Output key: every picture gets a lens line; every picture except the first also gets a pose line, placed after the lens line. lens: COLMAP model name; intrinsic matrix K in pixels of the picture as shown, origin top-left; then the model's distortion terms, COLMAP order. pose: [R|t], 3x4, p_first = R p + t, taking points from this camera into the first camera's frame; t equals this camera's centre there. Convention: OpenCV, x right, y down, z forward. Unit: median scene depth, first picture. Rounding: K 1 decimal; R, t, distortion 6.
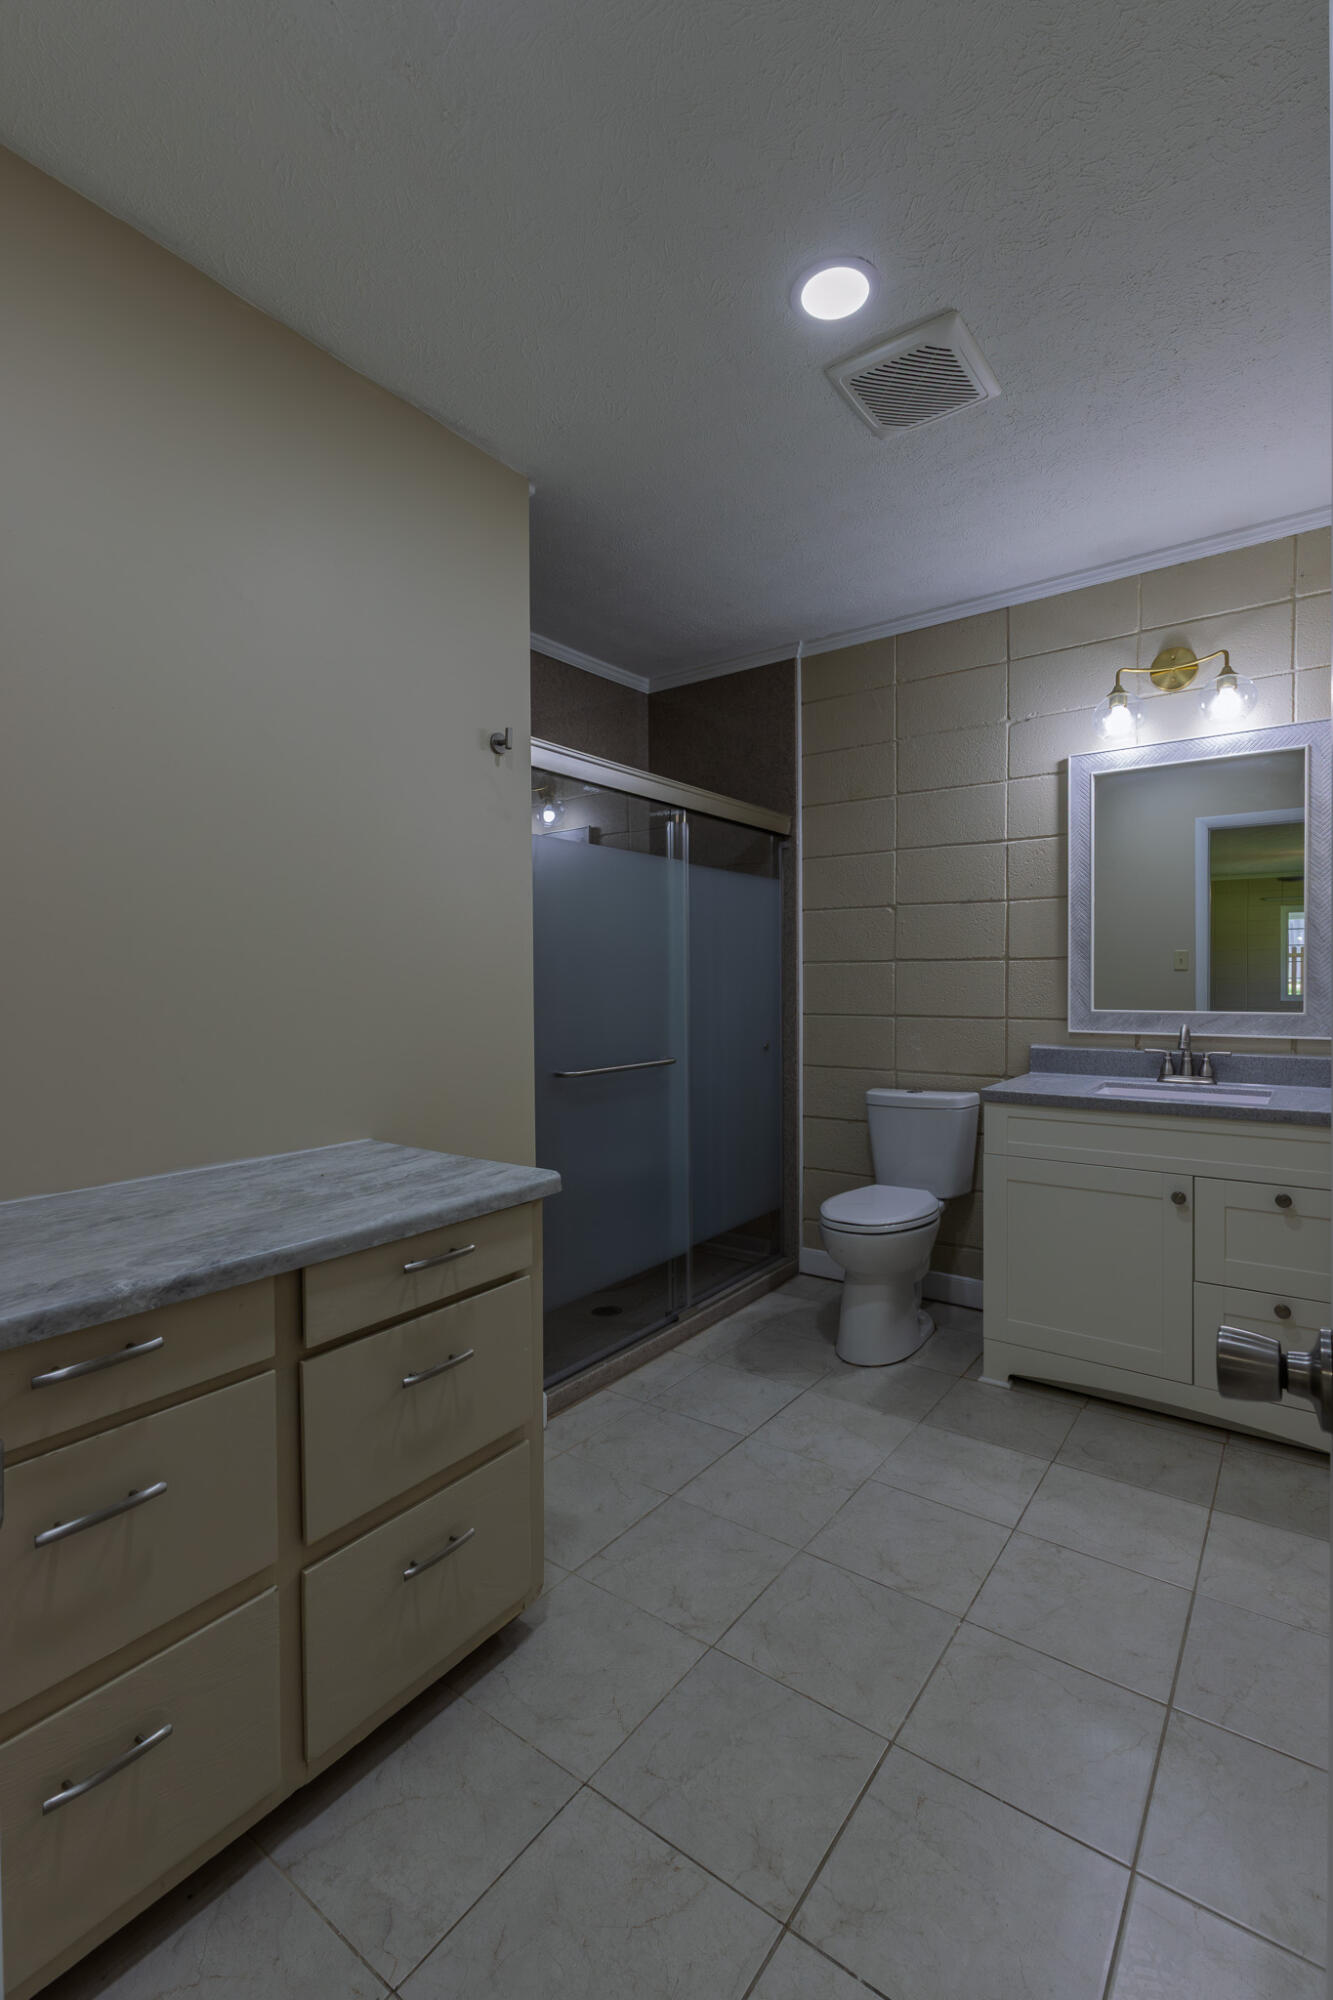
lens RADIAL K [[890.0, 0, 670.4], [0, 890.0, 1000.7], [0, 0, 1]] dist [-0.004502, 0.000900]
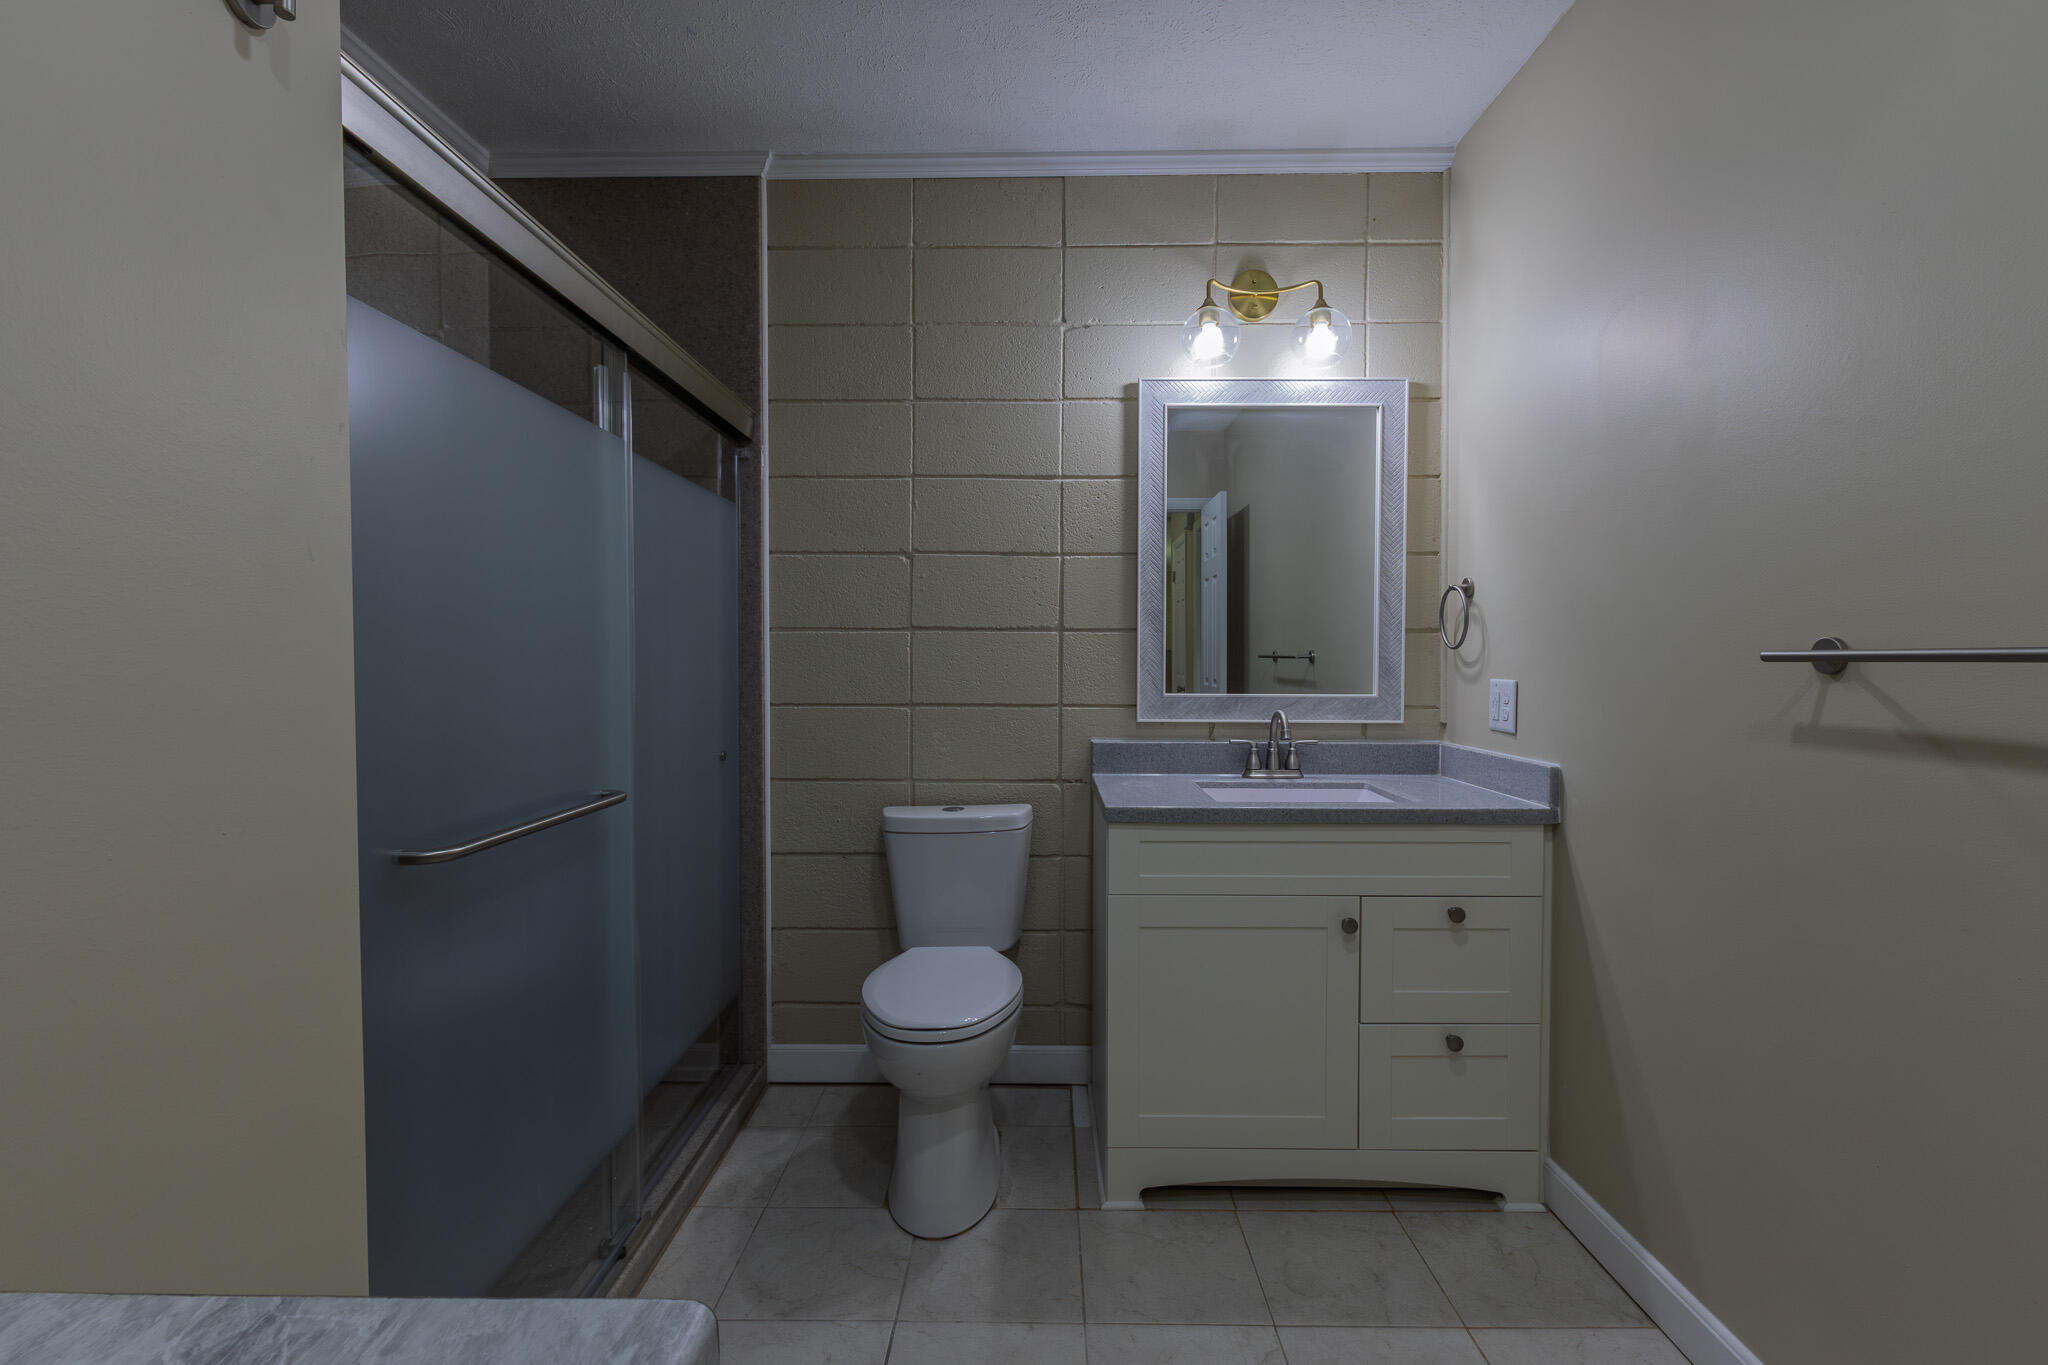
lens RADIAL K [[911.3, 0, 1030.2], [0, 911.3, 685.6], [0, 0, 1]] dist [-0.004502, 0.000900]
pose [[0.816342, -0.007762, 0.577517, -0.109296], [0.005829, 0.999969, 0.005200, -0.002300], [-0.577540, -0.000879, 0.816362, 0.373857]]
